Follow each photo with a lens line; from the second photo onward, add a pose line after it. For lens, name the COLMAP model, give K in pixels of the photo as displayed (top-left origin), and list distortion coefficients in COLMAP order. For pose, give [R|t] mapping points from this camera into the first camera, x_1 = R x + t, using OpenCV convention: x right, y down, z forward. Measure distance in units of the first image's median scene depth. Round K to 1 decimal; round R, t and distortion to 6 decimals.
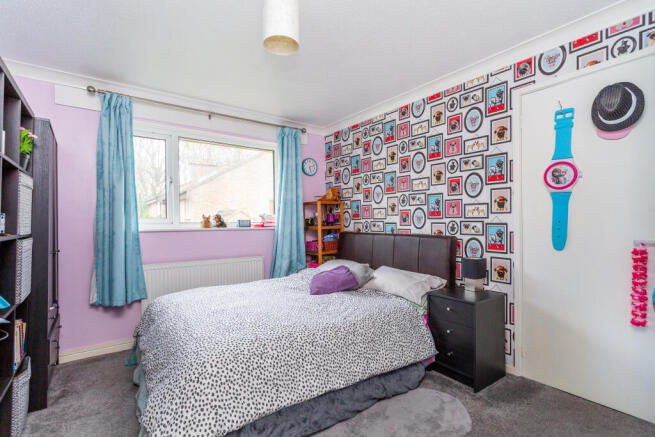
lens RADIAL K [[317.3, 0, 328.1], [0, 317.3, 218.3], [0, 0, 1]] dist [0.001206, 0.000374]
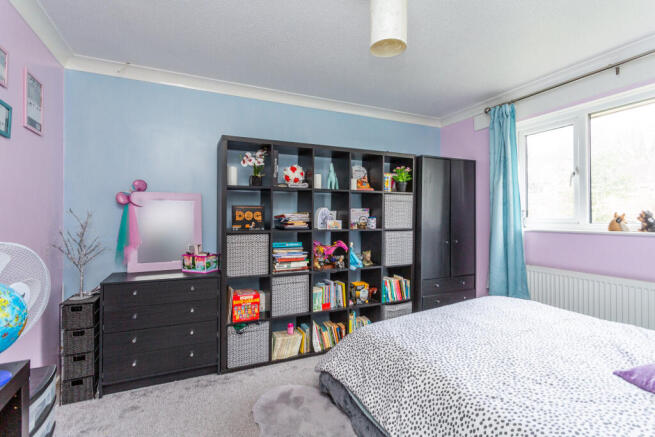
lens RADIAL K [[317.3, 0, 329.9], [0, 317.3, 214.7], [0, 0, 1]] dist [0.001206, 0.000374]
pose [[-0.198354, -0.008806, -0.980091, 0.593517], [0.001383, 0.999956, -0.009264, -0.031794], [0.980129, -0.003193, -0.198333, 0.861190]]
